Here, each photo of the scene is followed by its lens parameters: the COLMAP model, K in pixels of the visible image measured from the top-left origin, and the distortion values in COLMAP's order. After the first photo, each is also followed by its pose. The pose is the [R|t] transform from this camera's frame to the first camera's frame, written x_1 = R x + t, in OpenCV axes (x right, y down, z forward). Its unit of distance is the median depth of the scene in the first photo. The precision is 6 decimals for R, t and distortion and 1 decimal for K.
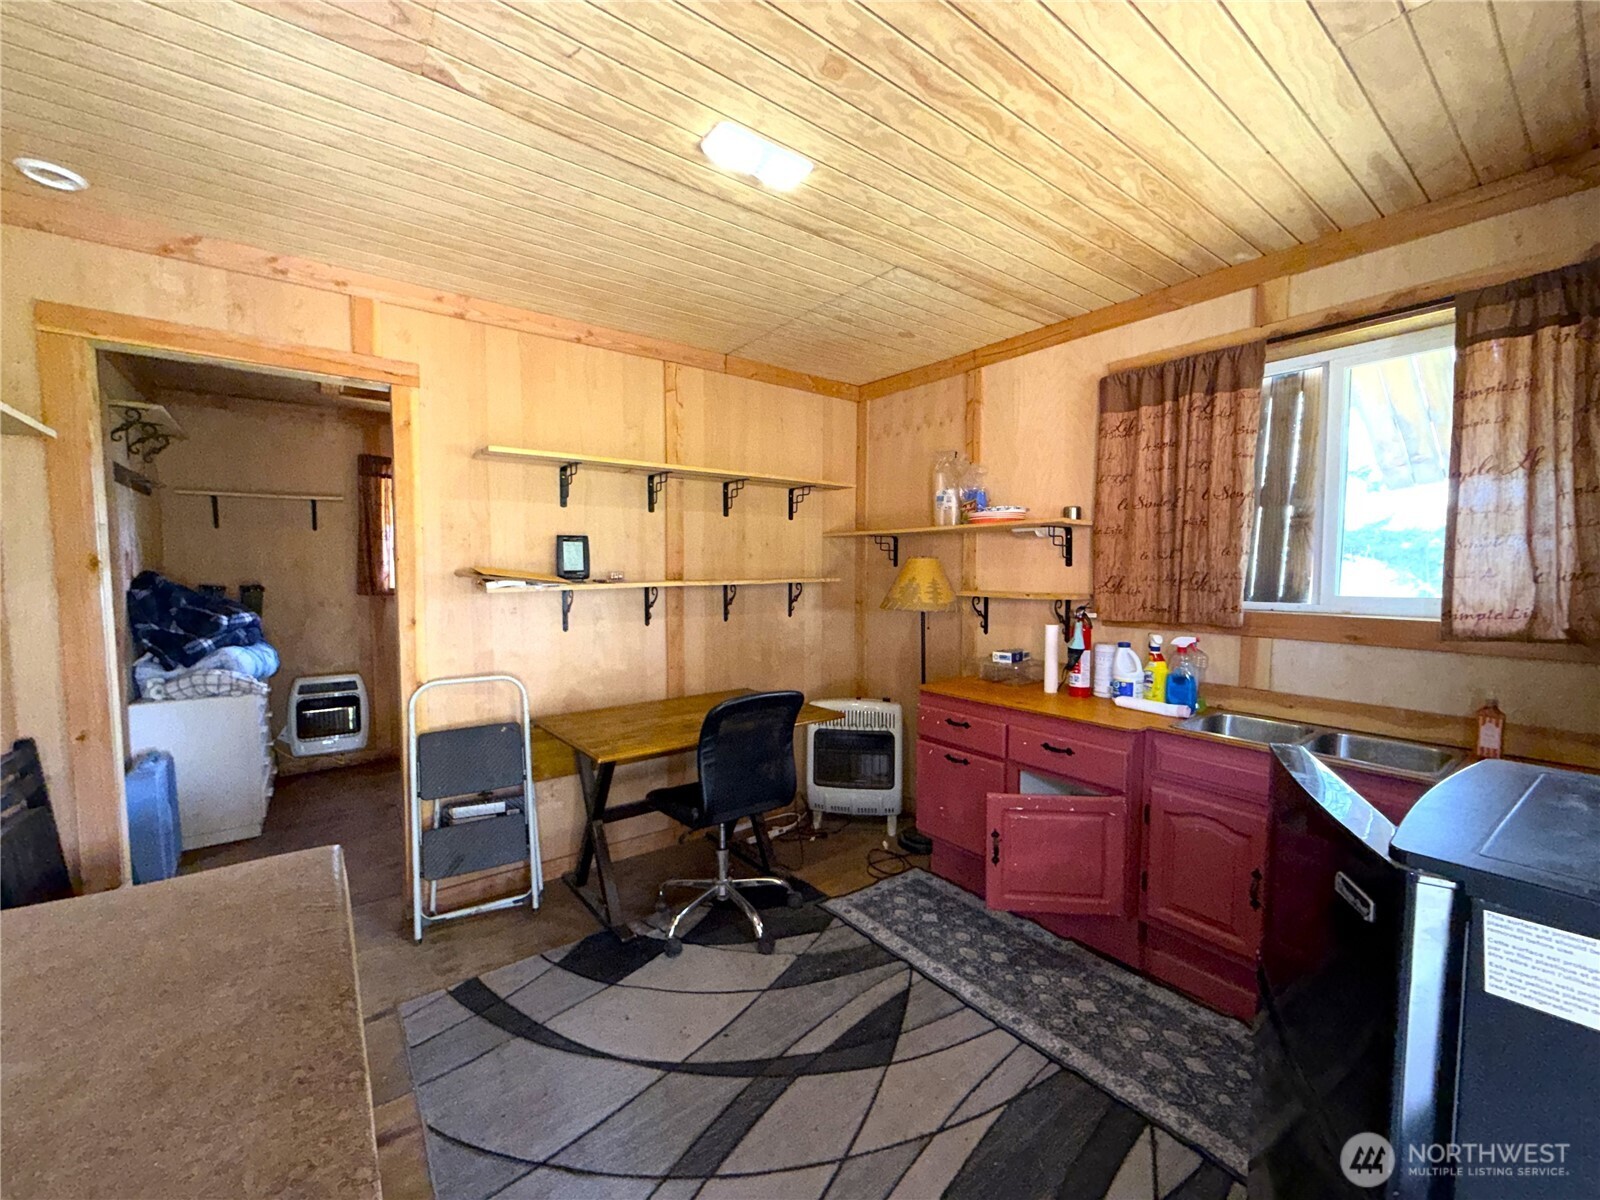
lens RADIAL K [[640.5, 0, 799.0], [0, 640.5, 600.6], [0, 0, 1]] dist [0.009403, -0.001128]
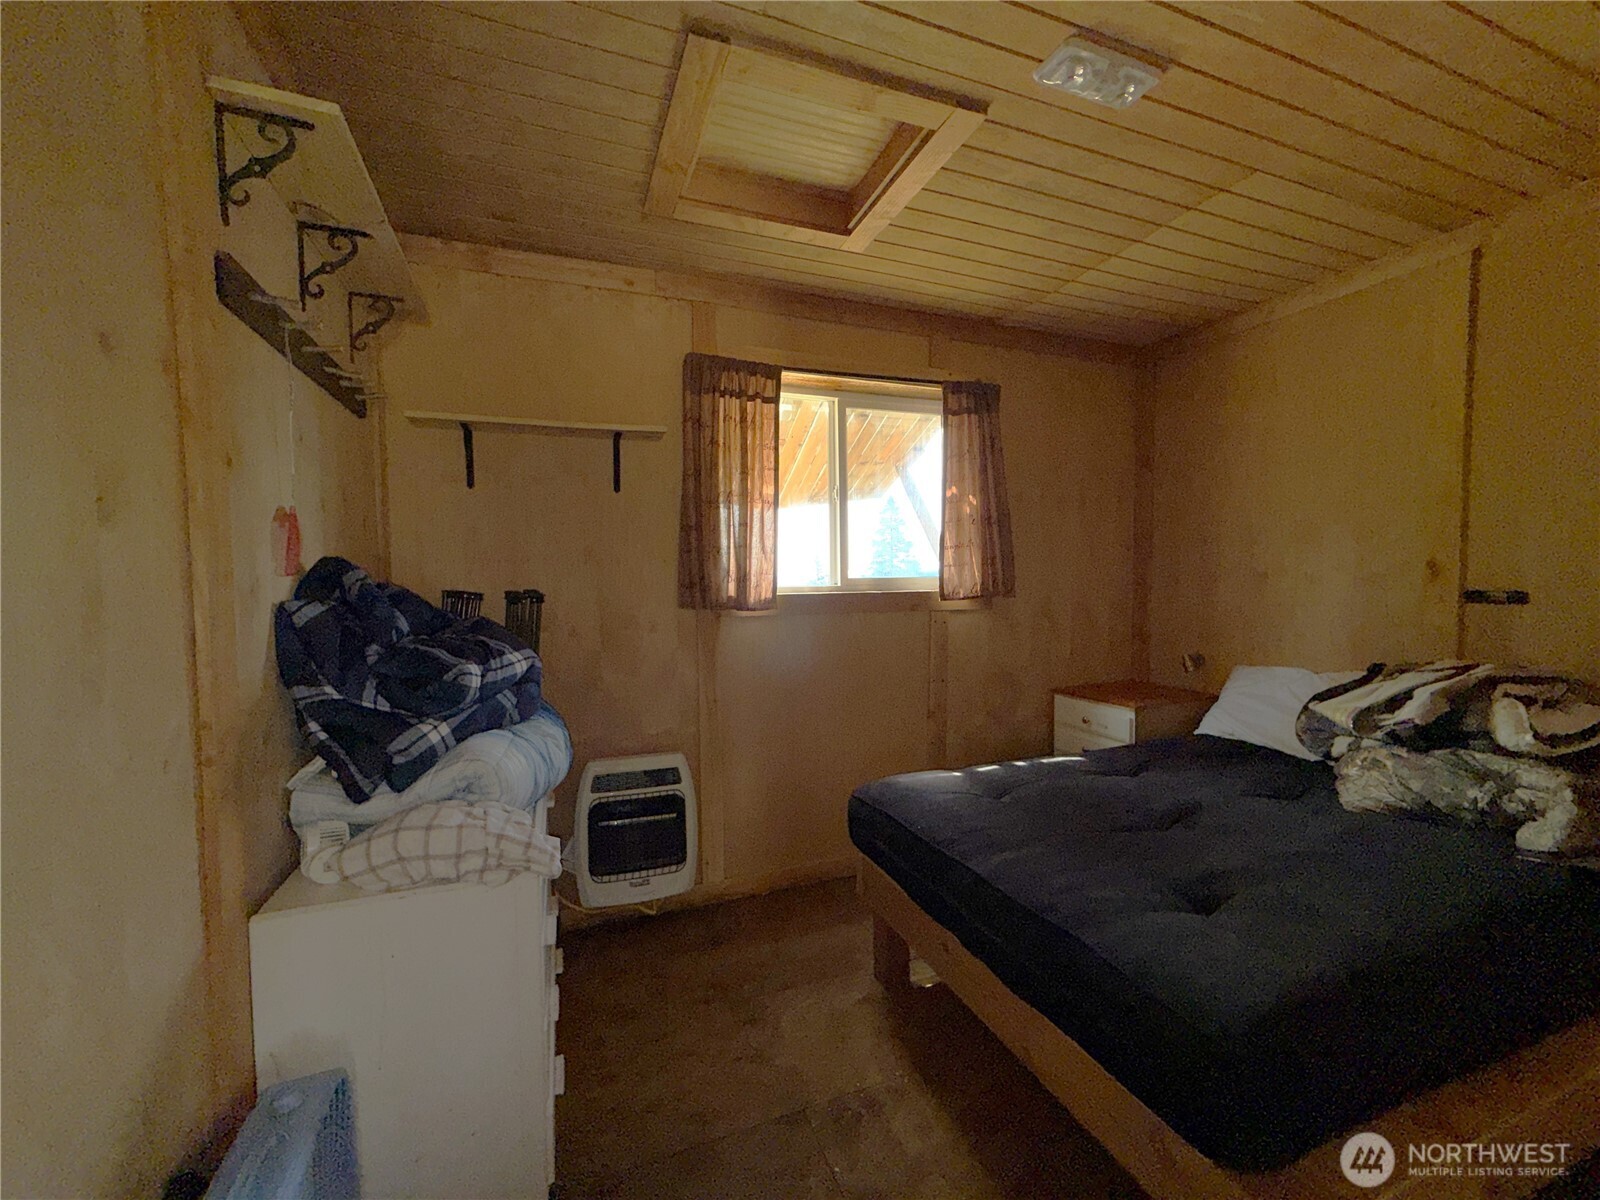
lens RADIAL K [[640.5, 0, 798.6], [0, 640.5, 607.0], [0, 0, 1]] dist [0.009403, -0.001128]
pose [[0.960334, 0.007259, -0.278759, -0.581376], [-0.007480, 0.999972, 0.000270, -0.015236], [0.278753, 0.001826, 0.960361, 0.667854]]
